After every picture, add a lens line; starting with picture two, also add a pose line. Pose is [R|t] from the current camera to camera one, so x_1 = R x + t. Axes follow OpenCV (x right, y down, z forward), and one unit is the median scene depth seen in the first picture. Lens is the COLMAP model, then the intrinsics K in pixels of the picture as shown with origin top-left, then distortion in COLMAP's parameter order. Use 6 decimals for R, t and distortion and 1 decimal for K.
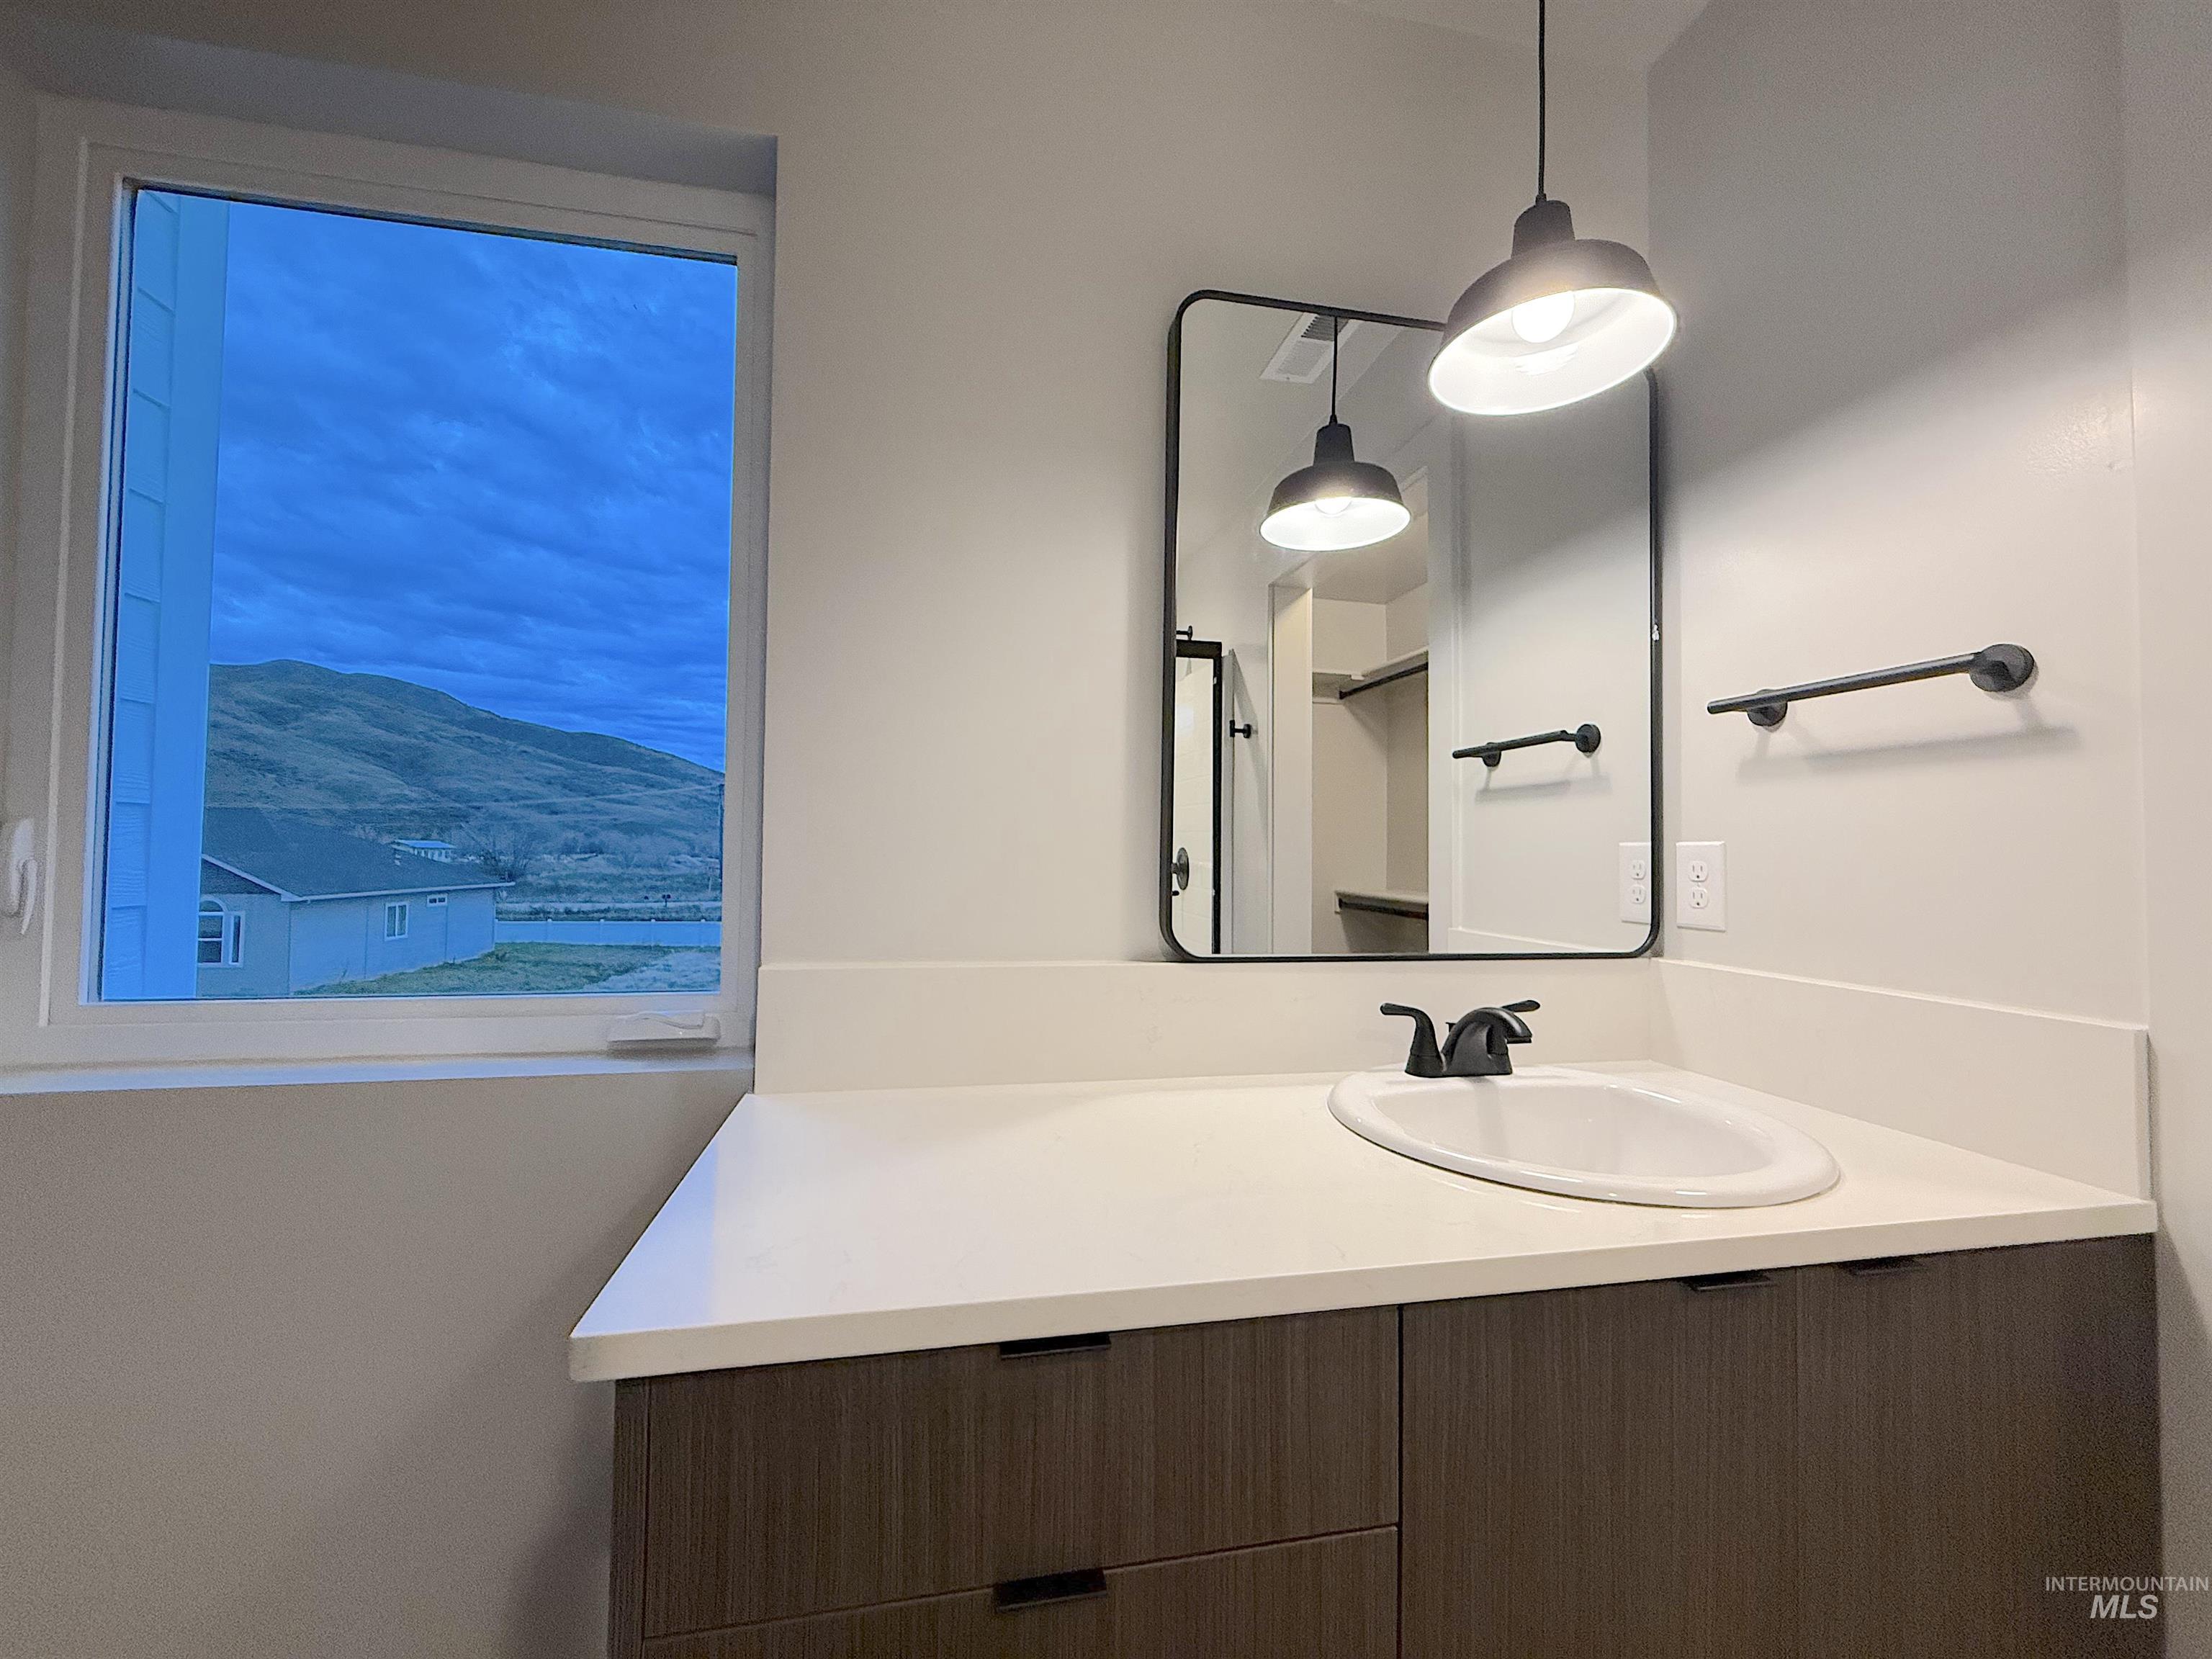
lens RADIAL K [[883.5, 0, 1106.0], [0, 883.5, 829.5], [0, 0, 1]] dist [-0.000775, 0.000293]
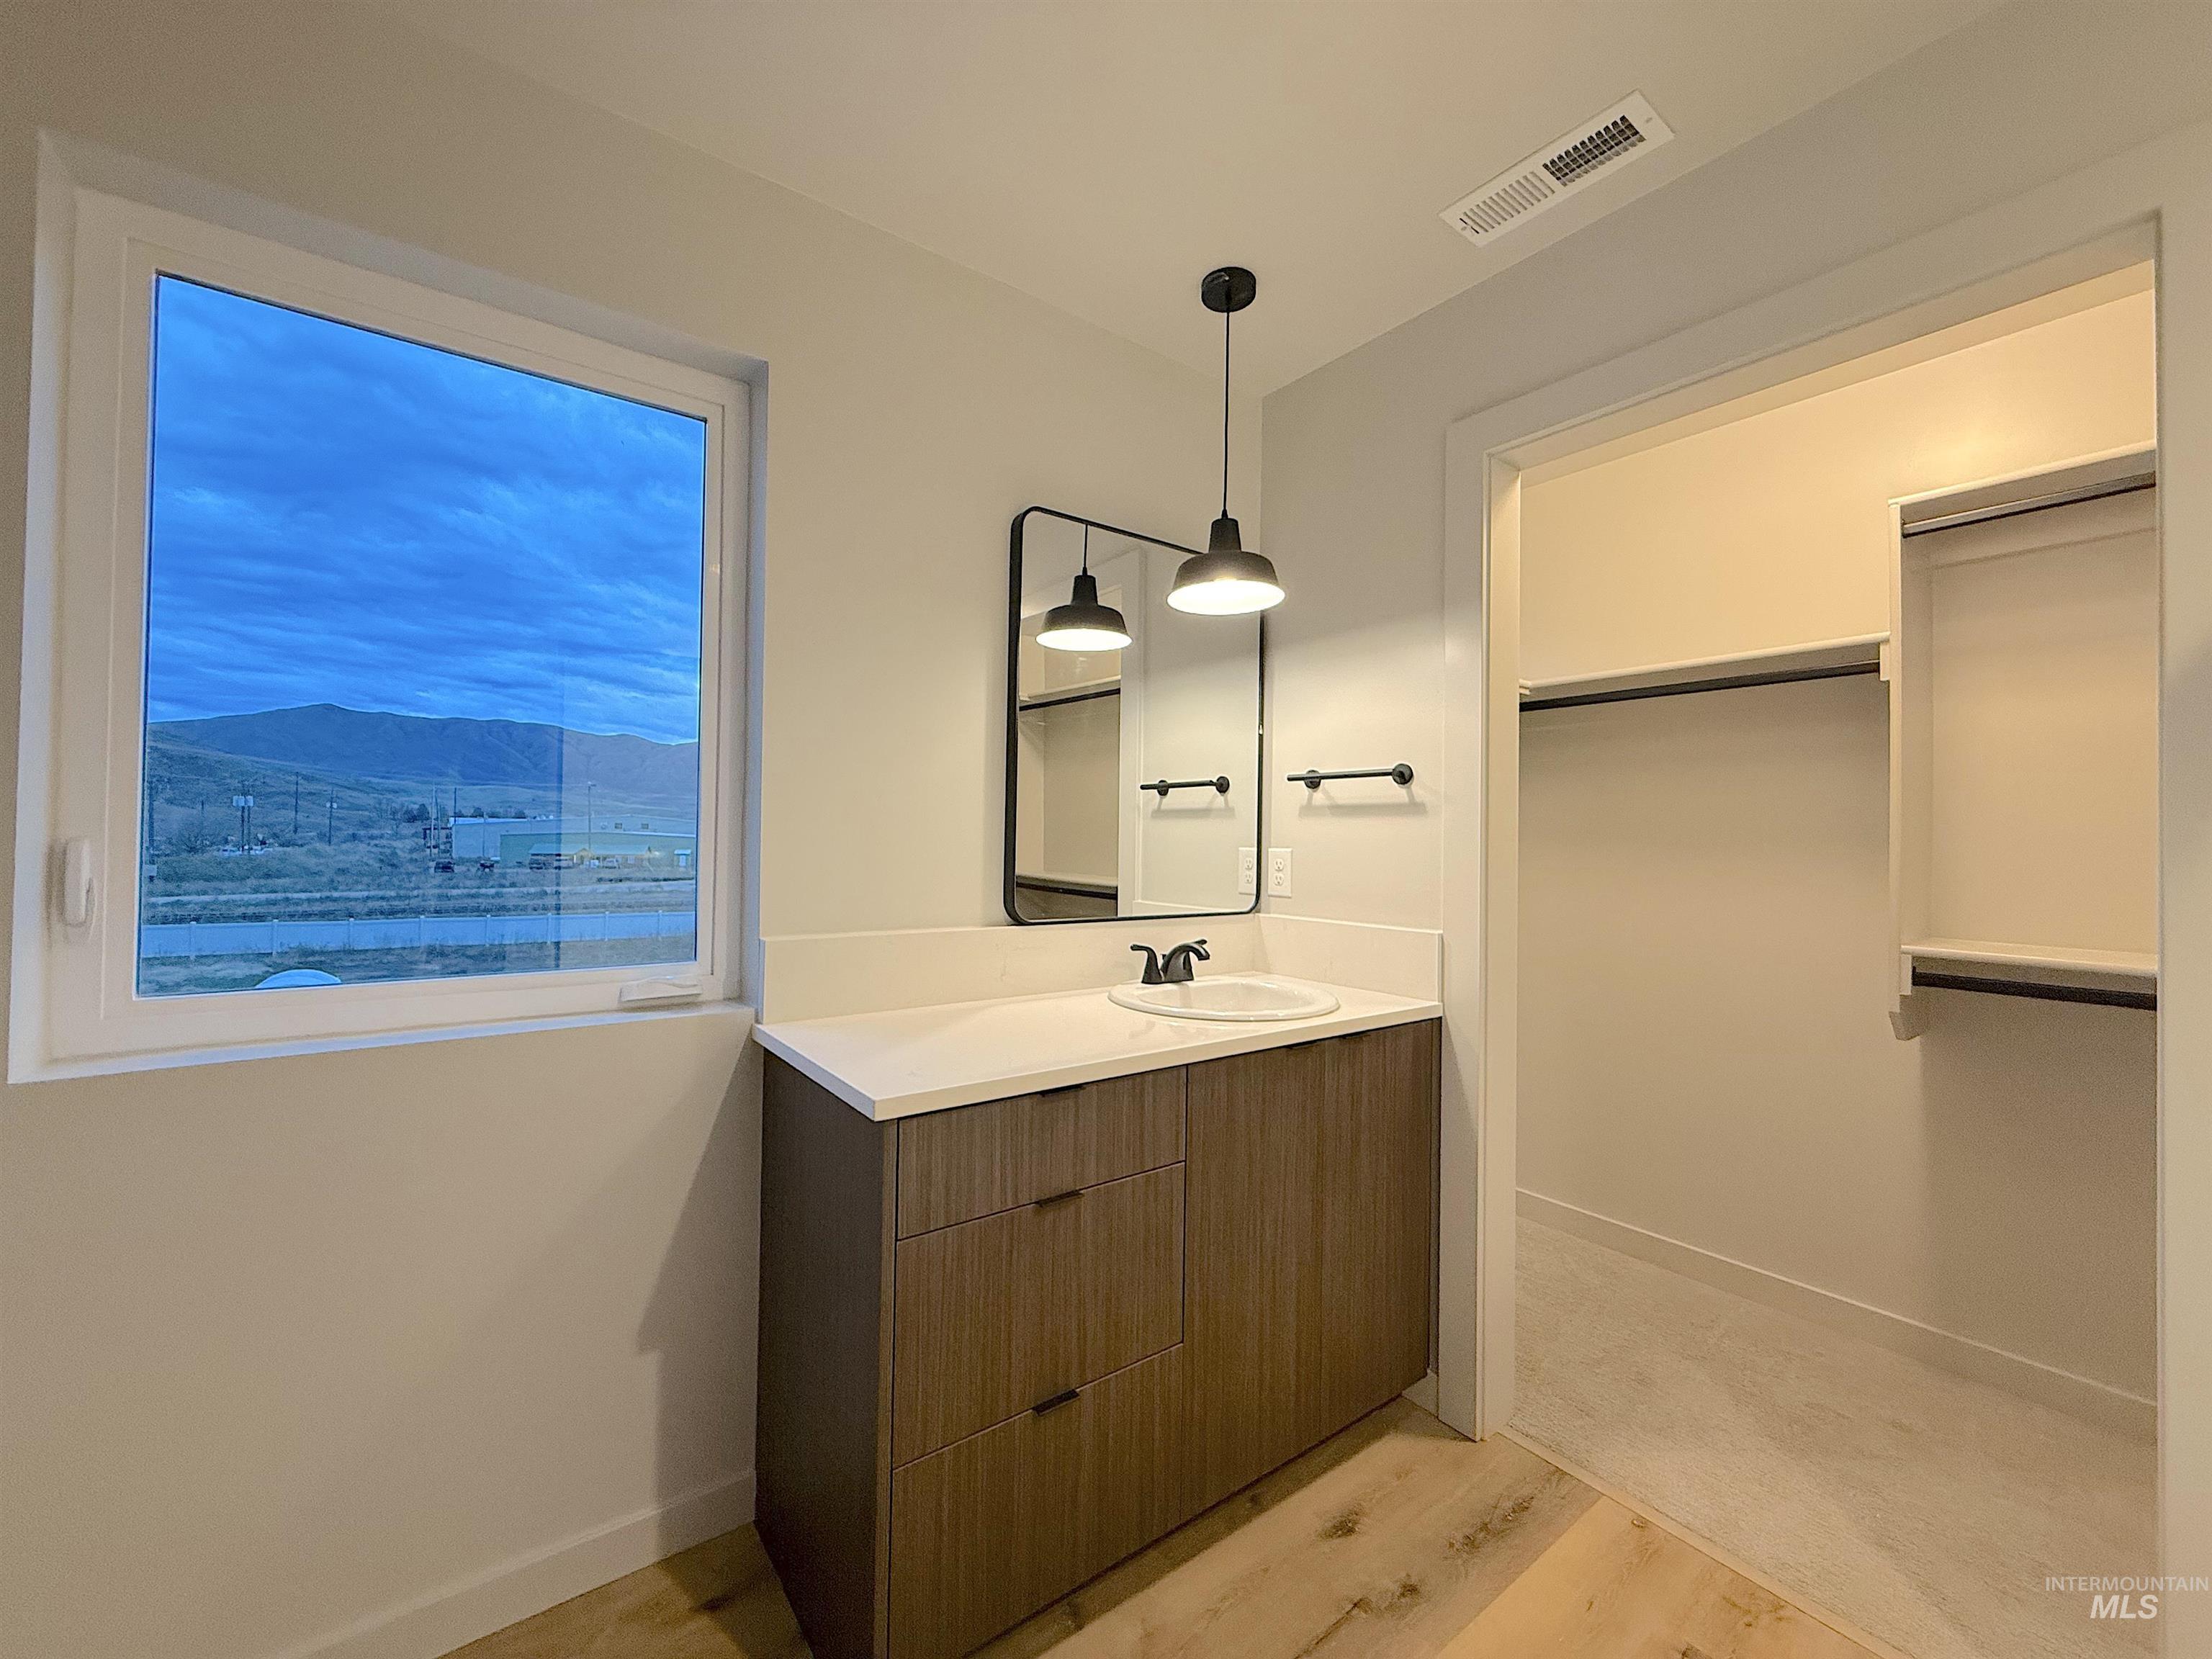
lens RADIAL K [[927.3, 0, 1106.0], [0, 927.3, 829.5], [0, 0, 1]] dist [0.002997, 0.000084]
pose [[0.899041, 0.004815, 0.437839, -0.527512], [-0.015613, 0.999656, 0.021065, -0.065380], [-0.437587, -0.025774, 0.898807, -0.605231]]
